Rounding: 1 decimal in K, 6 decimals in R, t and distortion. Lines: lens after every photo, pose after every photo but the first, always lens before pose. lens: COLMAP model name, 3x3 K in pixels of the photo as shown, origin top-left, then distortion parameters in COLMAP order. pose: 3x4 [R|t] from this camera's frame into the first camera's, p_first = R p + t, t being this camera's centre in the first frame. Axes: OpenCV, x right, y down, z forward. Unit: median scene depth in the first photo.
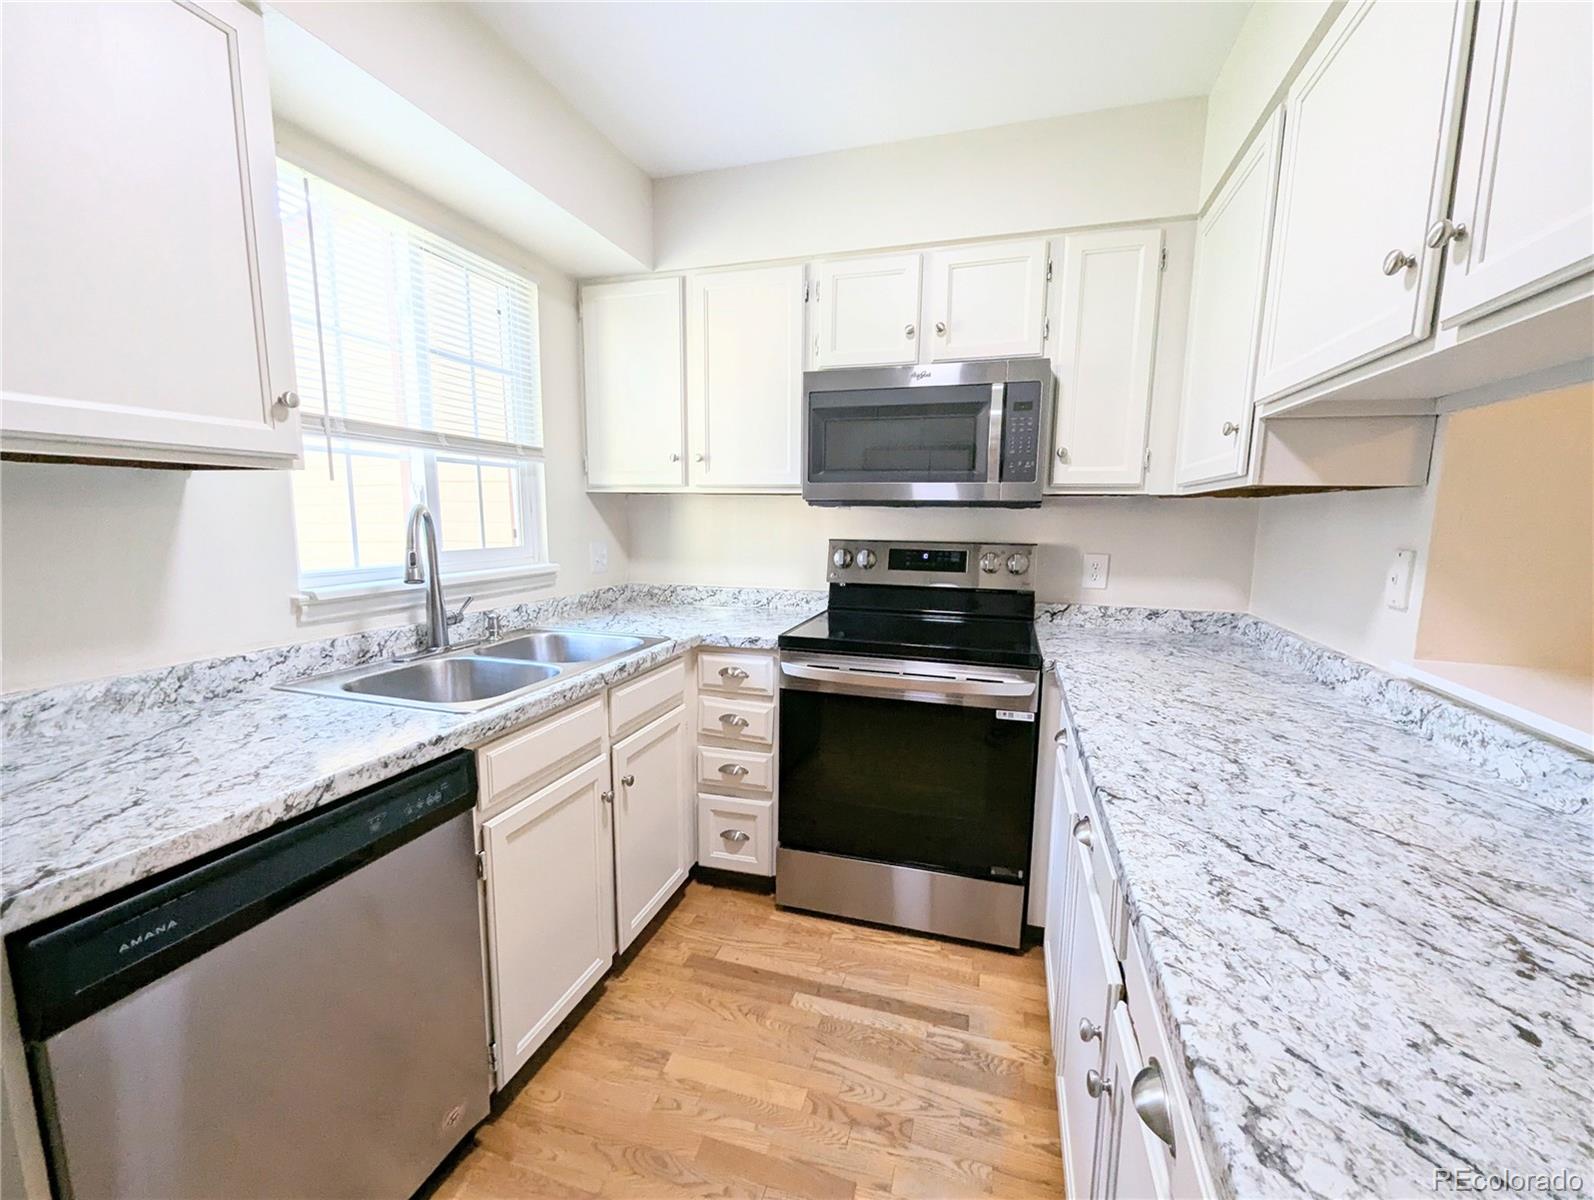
lens RADIAL K [[661.4, 0, 798.5], [0, 661.4, 609.2], [0, 0, 1]] dist [0.003082, -0.001941]
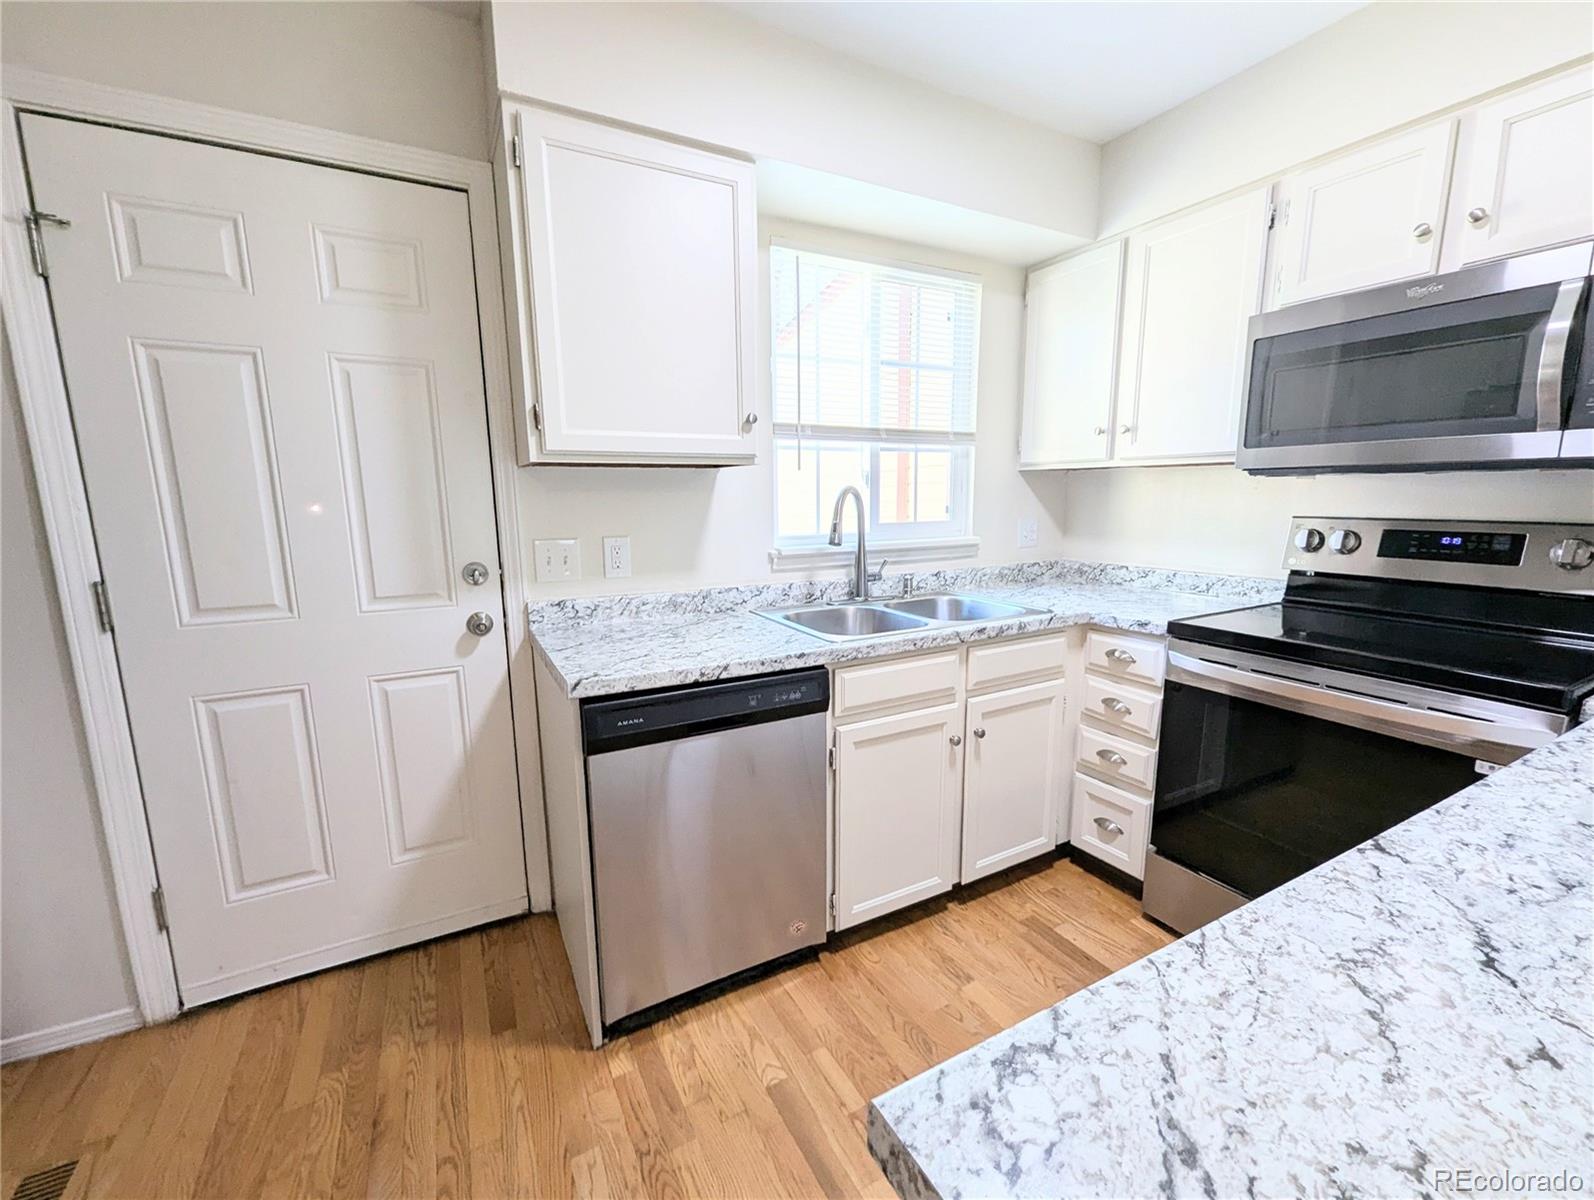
lens RADIAL K [[661.4, 0, 798.5], [0, 661.4, 609.2], [0, 0, 1]] dist [0.003082, -0.001941]
pose [[0.715788, 0.103160, -0.690656, 0.265869], [-0.082342, 0.994597, 0.063220, 0.008857], [0.693446, 0.011618, 0.720415, -0.007299]]
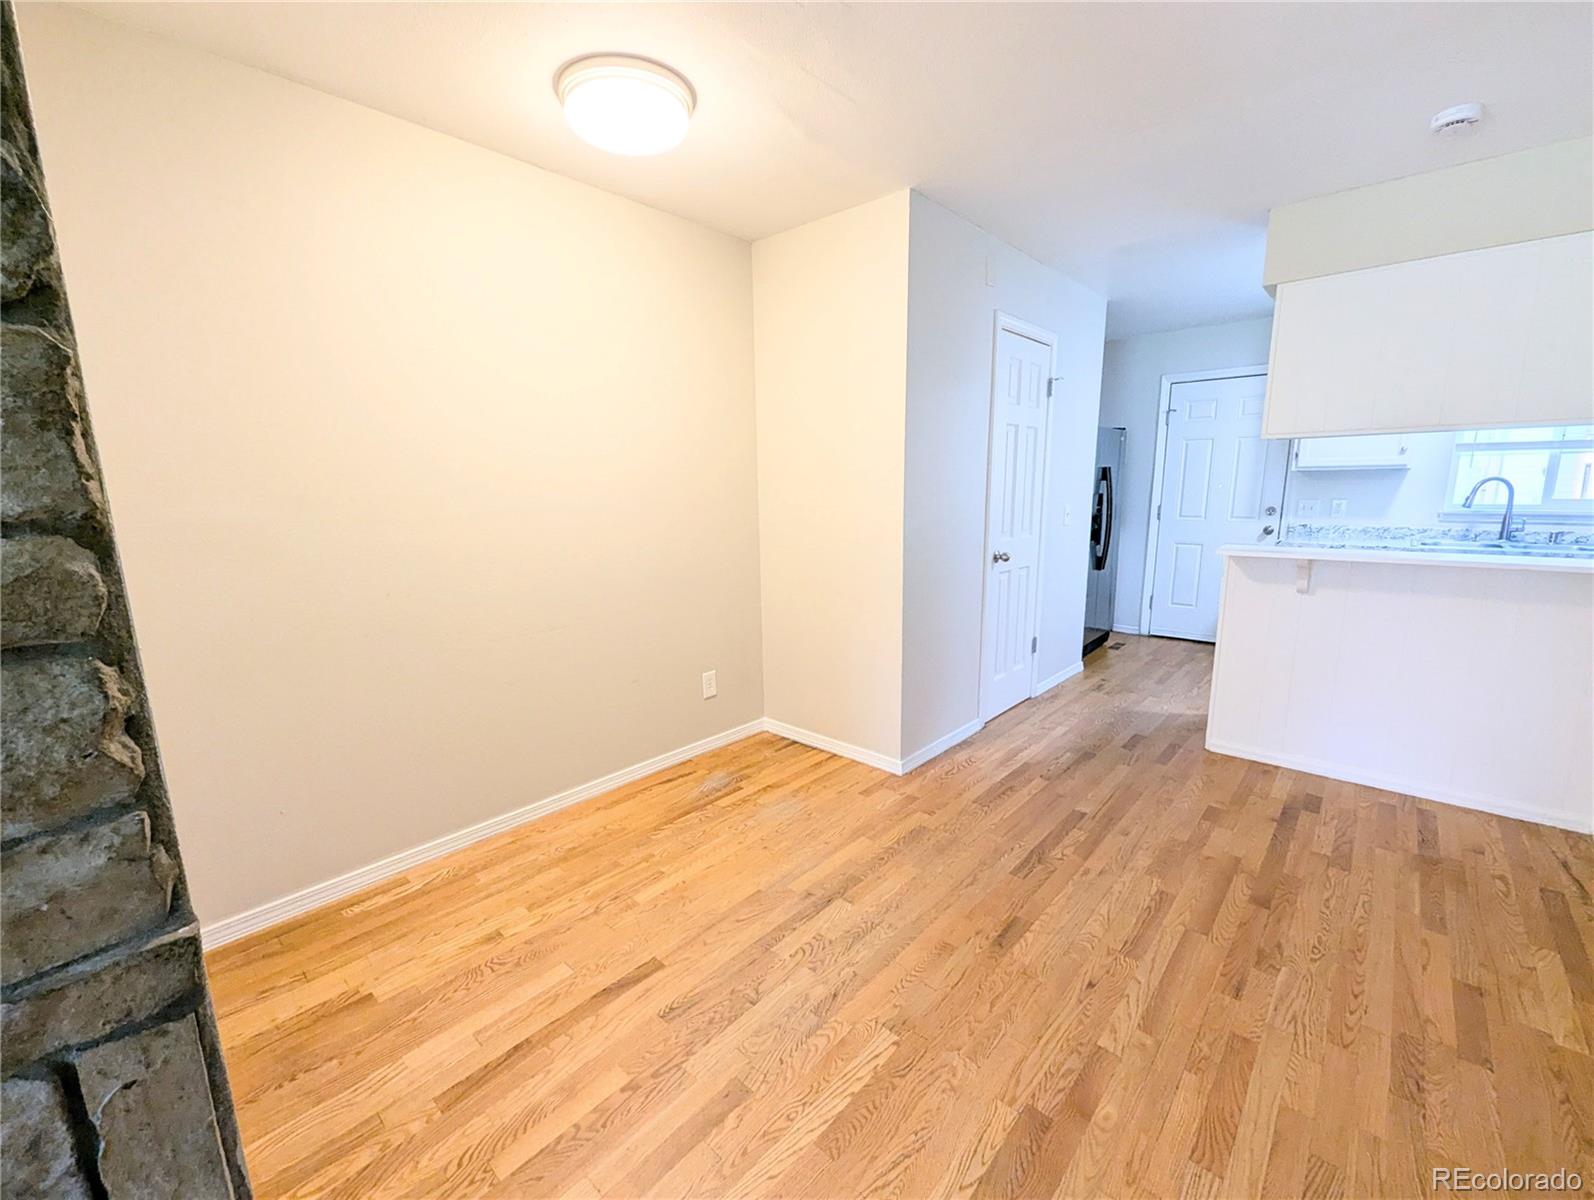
lens RADIAL K [[661.4, 0, 798.5], [0, 661.4, 609.2], [0, 0, 1]] dist [0.003082, -0.001941]
pose [[-0.421275, 0.164021, -0.891978, 2.567945], [-0.117726, 0.965299, 0.233105, 0.043201], [0.899260, 0.203211, -0.387347, -0.238763]]
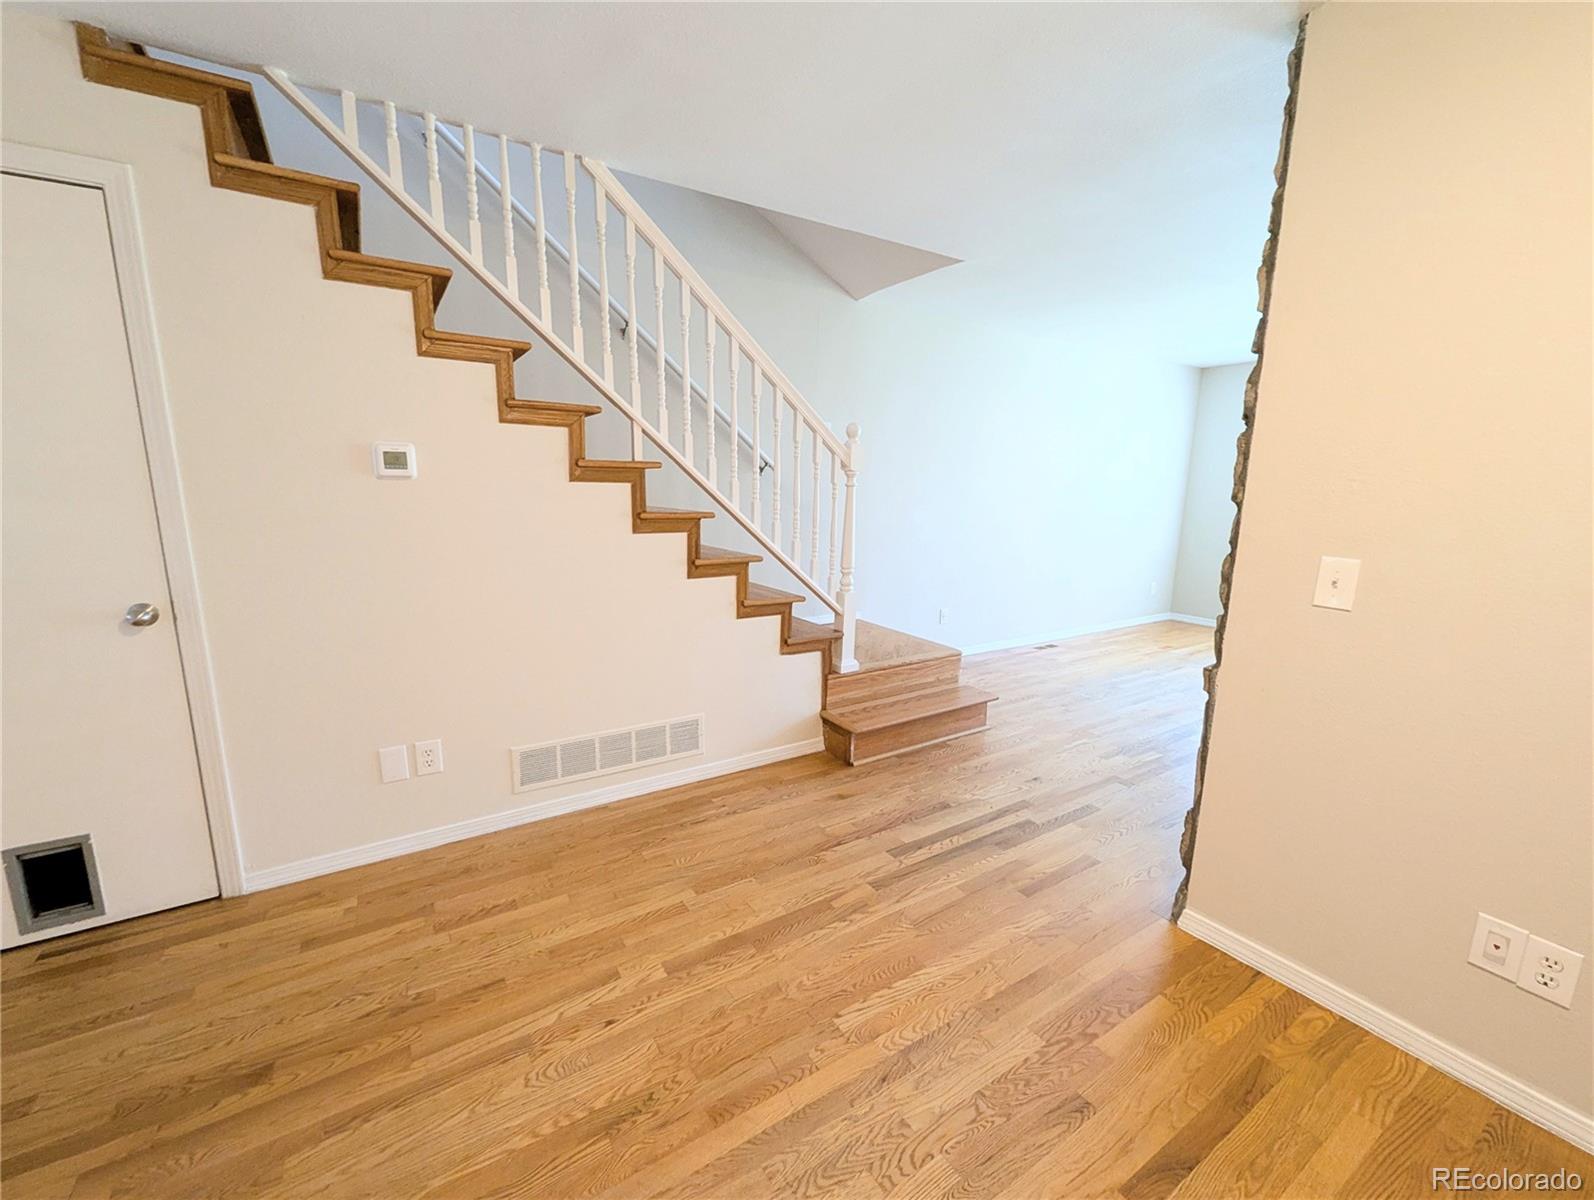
lens RADIAL K [[661.4, 0, 798.5], [0, 661.4, 609.2], [0, 0, 1]] dist [0.003082, -0.001941]
pose [[0.642853, -0.149798, 0.751199, 1.143808], [0.102280, 0.988696, 0.109630, 0.117159], [-0.759130, 0.006357, 0.650908, -0.928456]]
